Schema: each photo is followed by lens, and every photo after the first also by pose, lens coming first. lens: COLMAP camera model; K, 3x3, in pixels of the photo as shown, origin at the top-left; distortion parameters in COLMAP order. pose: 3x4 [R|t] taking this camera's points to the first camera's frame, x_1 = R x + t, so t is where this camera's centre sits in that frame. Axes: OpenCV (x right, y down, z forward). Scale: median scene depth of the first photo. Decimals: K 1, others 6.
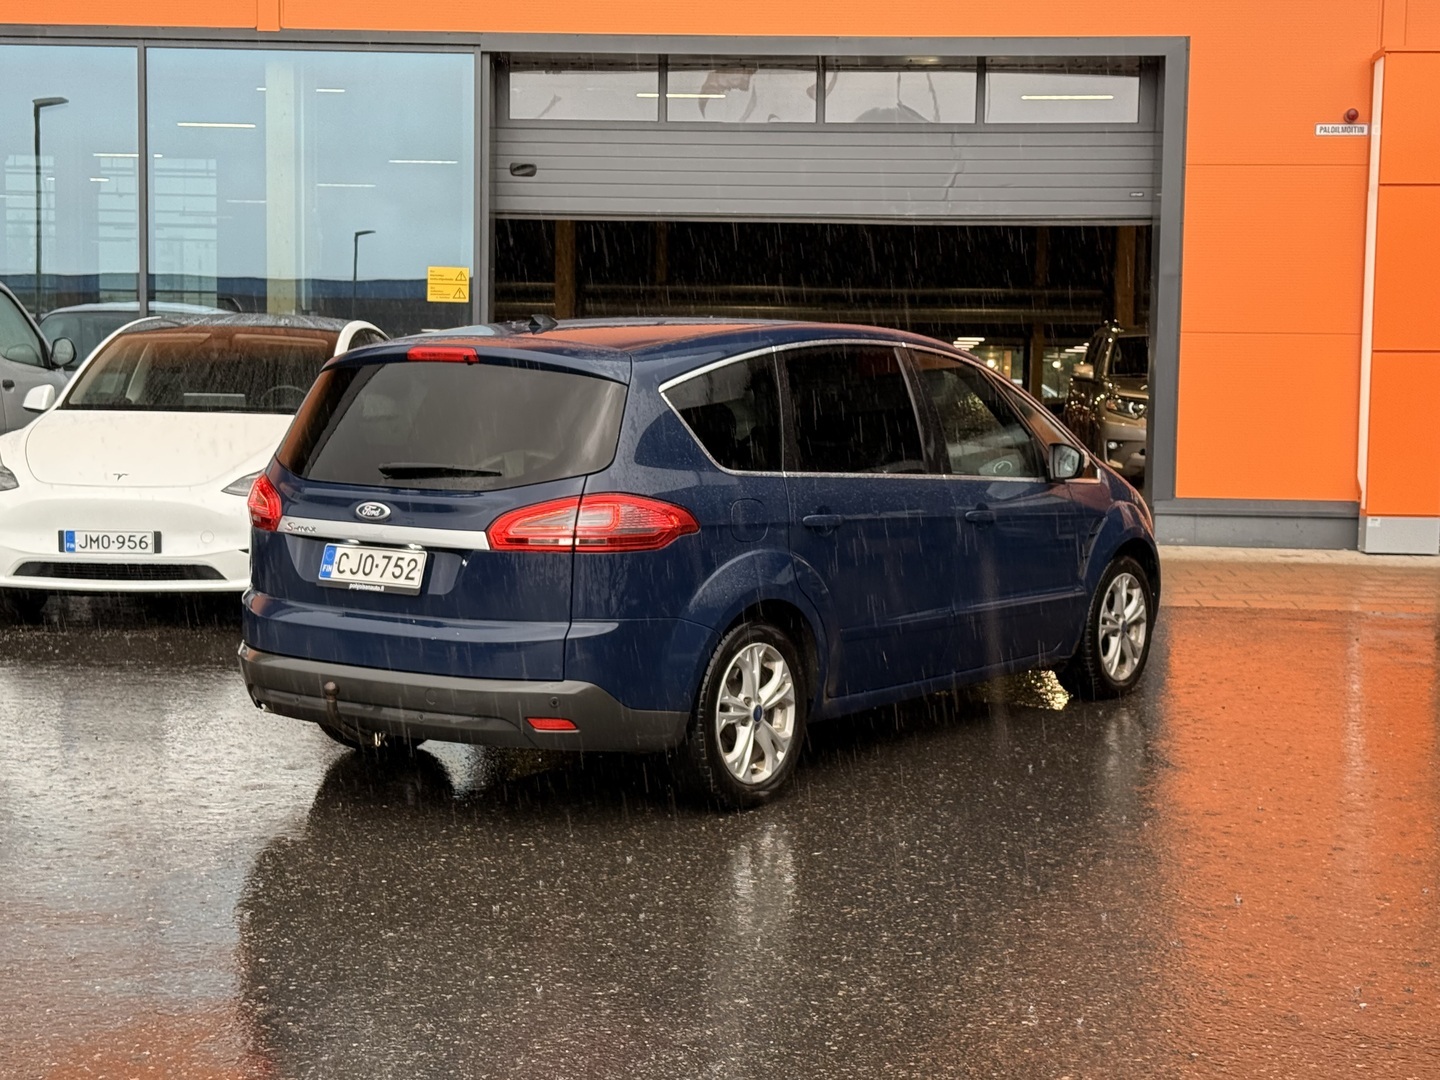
lens RADIAL K [[2258.1, 0, 716.7], [0, 2258.1, 540.3], [0, 0, 1]] dist [0.056271, 0.000000]
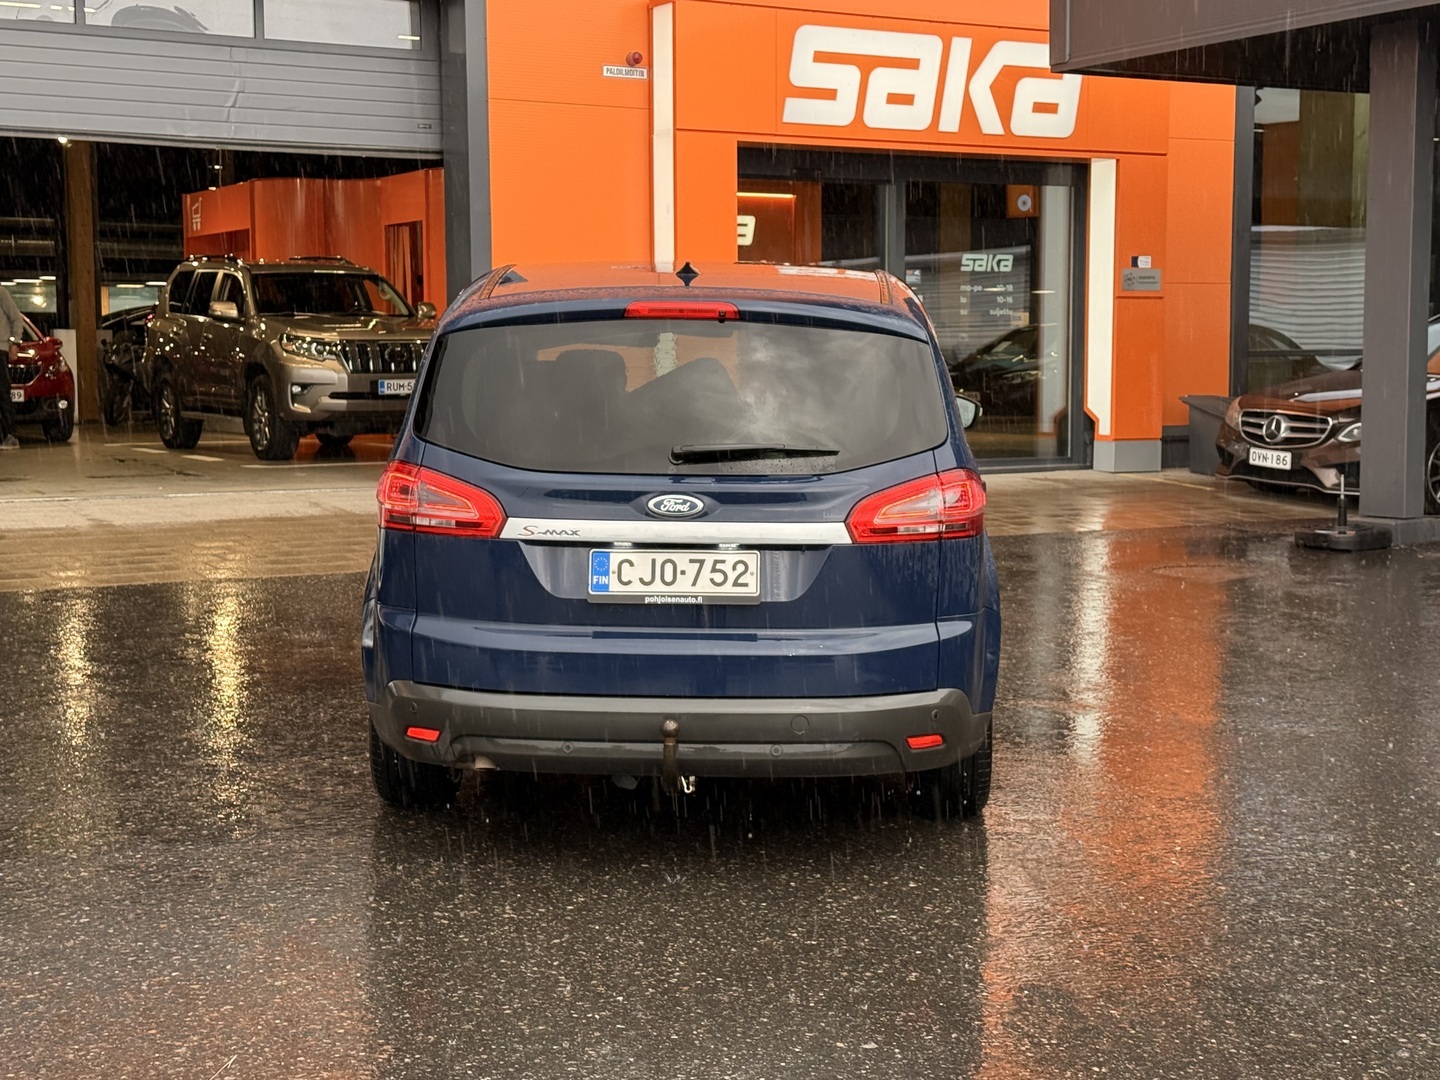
lens RADIAL K [[2258.1, 0, 719.1], [0, 2258.1, 539.2], [0, 0, 1]] dist [0.056271, 0.000000]
pose [[0.799908, -0.065447, 0.596543, -0.619666], [0.046995, 0.997814, 0.046455, -0.037541], [-0.598279, -0.009125, 0.801236, 0.340392]]
